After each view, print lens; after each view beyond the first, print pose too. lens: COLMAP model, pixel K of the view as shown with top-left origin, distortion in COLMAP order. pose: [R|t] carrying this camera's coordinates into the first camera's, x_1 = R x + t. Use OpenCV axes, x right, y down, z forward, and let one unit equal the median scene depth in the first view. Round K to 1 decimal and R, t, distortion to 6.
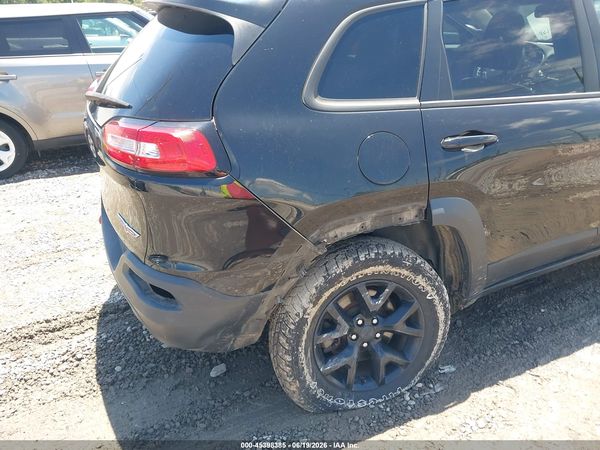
lens RADIAL K [[472.7, 0, 300.0], [0, 472.7, 225.0], [0, 0, 1]] dist [0.004304, -0.001810]
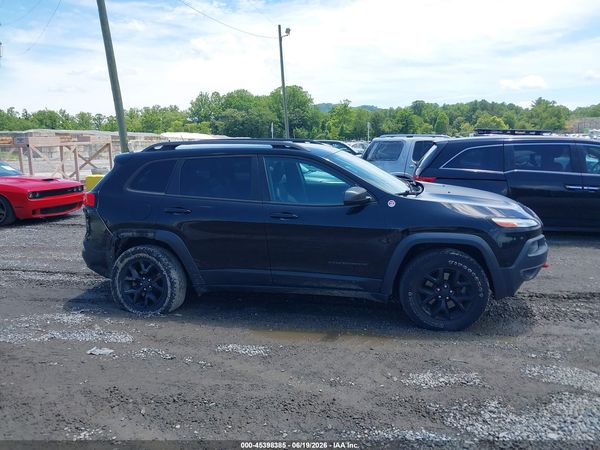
lens RADIAL K [[479.2, 0, 300.0], [0, 479.2, 225.0], [0, 0, 1]] dist [-0.012026, -0.009049]
pose [[0.806798, 0.128917, -0.576591, 2.326526], [-0.264227, 0.951603, -0.156957, 0.122033], [0.528452, 0.278984, 0.801815, -0.684072]]
